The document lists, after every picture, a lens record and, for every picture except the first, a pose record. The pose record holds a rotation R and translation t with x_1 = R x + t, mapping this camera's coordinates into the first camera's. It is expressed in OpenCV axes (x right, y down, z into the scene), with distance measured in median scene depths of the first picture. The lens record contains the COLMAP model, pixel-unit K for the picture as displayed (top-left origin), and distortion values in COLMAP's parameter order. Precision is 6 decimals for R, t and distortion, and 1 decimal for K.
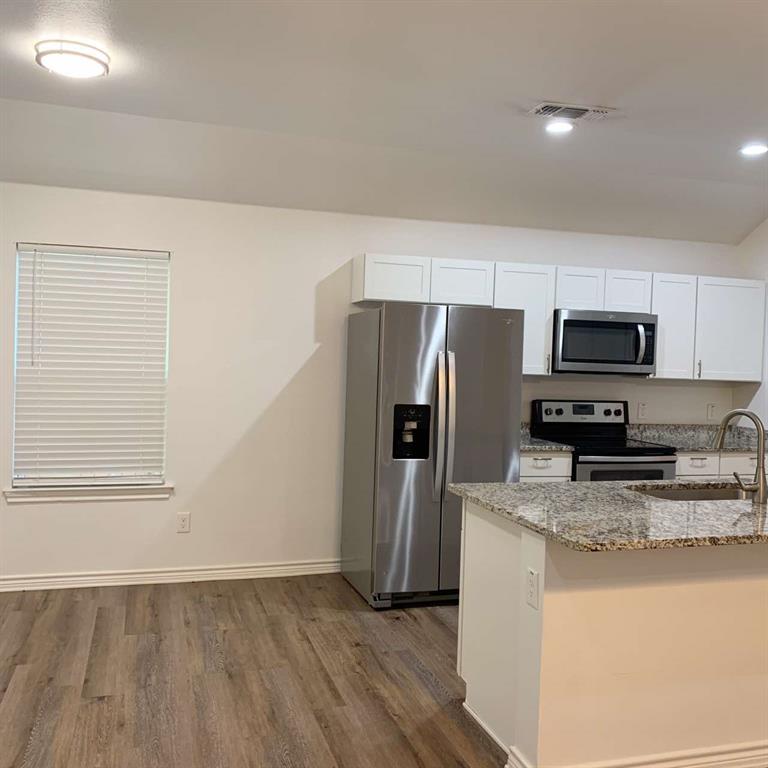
lens RADIAL K [[780.7, 0, 381.8], [0, 780.7, 373.8], [0, 0, 1]] dist [0.018905, -0.004398]
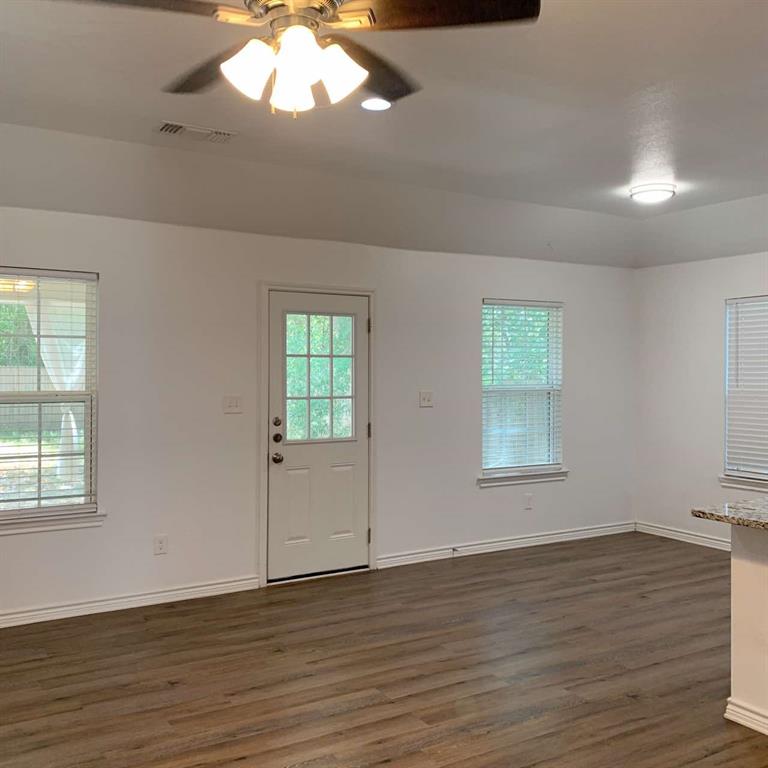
lens RADIAL K [[780.7, 0, 381.8], [0, 780.7, 373.8], [0, 0, 1]] dist [0.018905, -0.004398]
pose [[0.231751, -0.027001, -0.972400, 0.746385], [-0.013395, 0.999431, -0.030944, 0.016417], [0.972683, 0.020197, 0.231258, 0.083925]]
